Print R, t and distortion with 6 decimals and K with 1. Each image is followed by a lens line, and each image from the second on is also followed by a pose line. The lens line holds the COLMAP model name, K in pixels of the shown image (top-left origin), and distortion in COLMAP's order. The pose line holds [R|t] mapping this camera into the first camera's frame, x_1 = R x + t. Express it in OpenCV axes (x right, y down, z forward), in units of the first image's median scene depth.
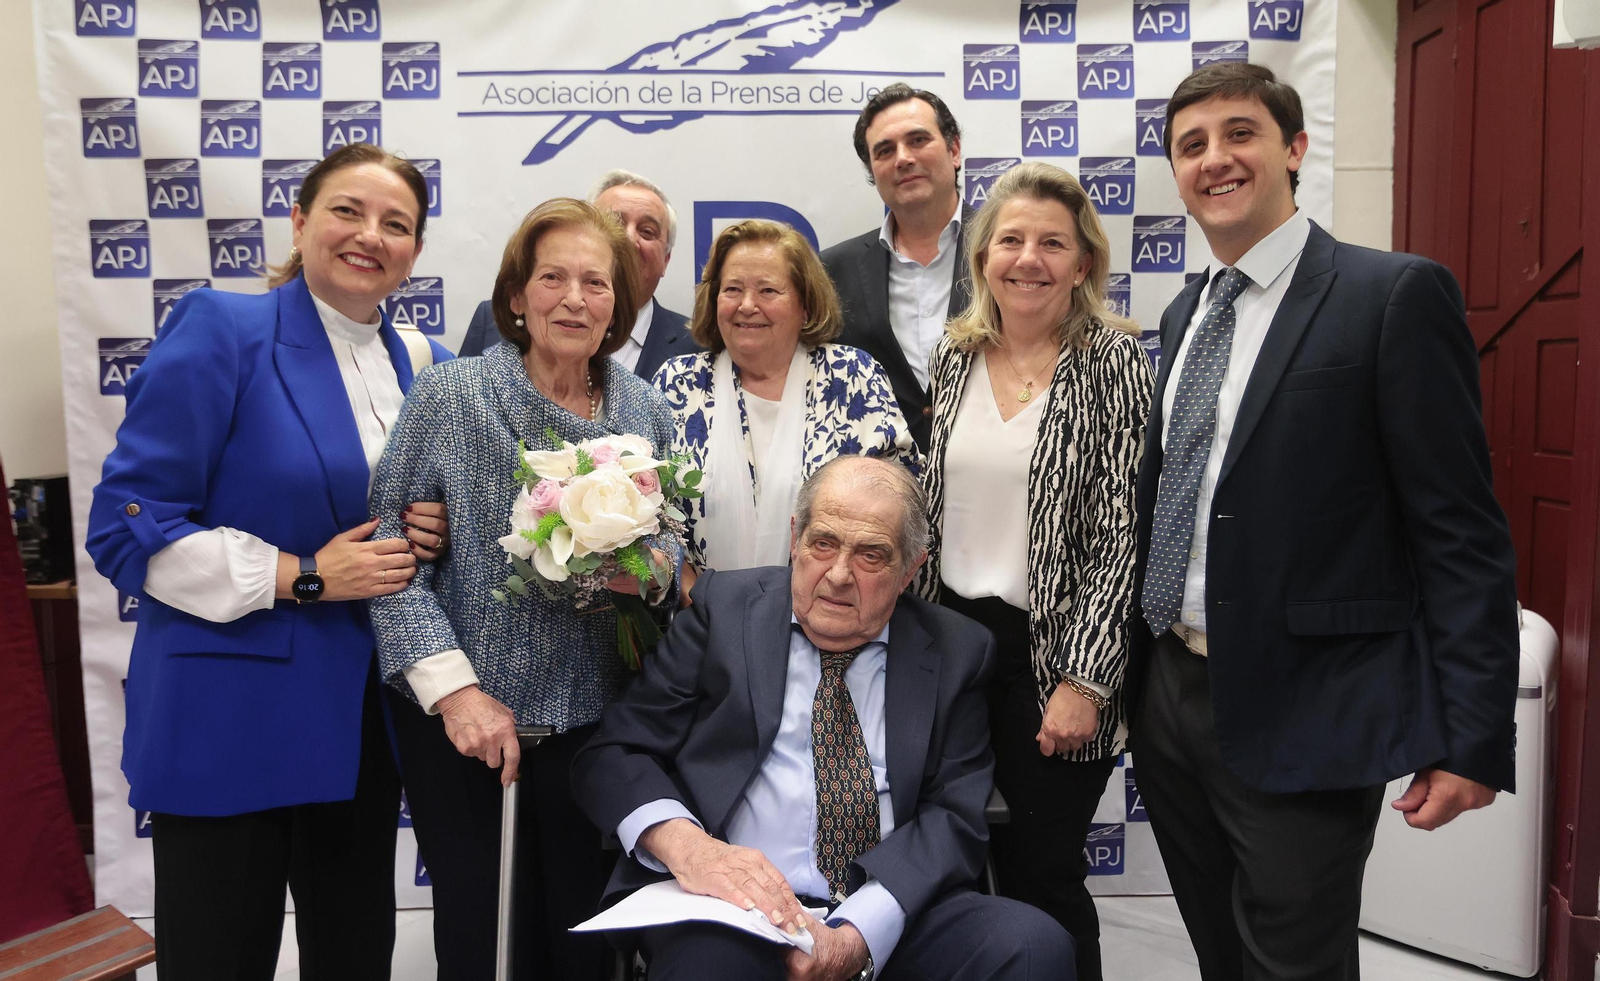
lens RADIAL K [[1091.4, 0, 803.2], [0, 1091.4, 460.4], [0, 0, 1]] dist [-0.016481, 0.020638]
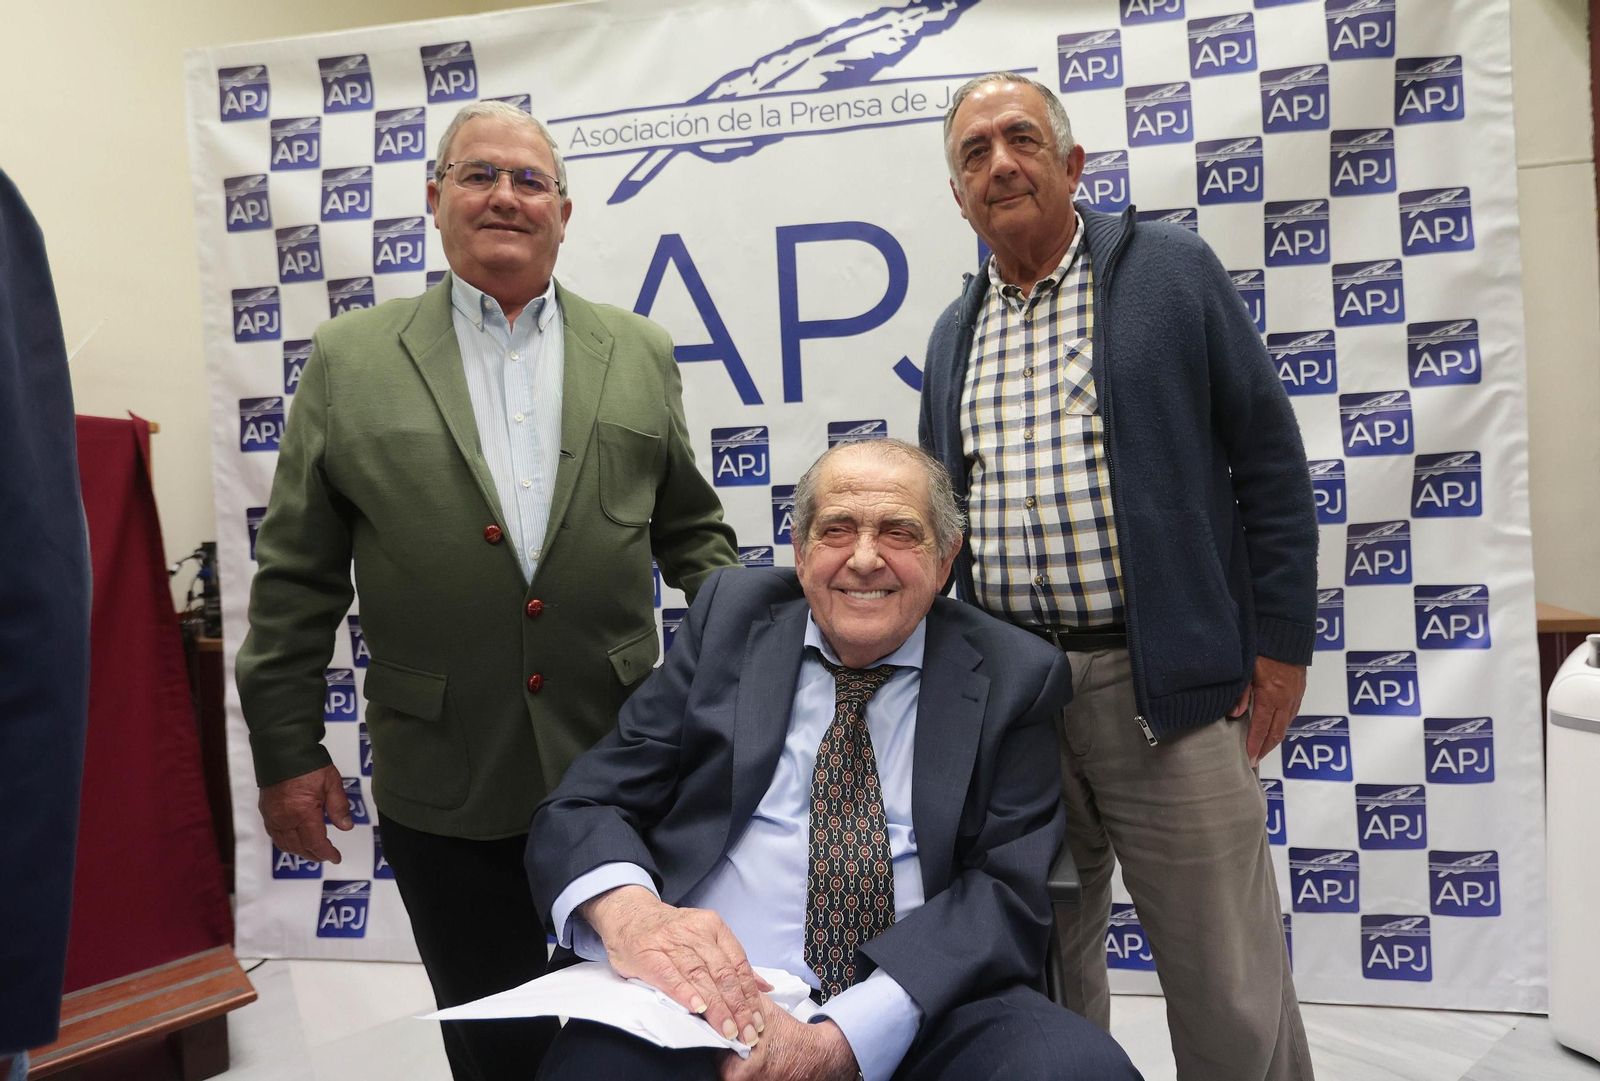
lens RADIAL K [[938.3, 0, 854.5], [0, 938.3, 504.4], [0, 0, 1]] dist [-0.002337, 0.001702]
pose [[0.982176, -0.029576, -0.185624, 0.115551], [0.017543, 0.997656, -0.066135, 0.063218], [0.187145, 0.061700, 0.980393, 0.218664]]
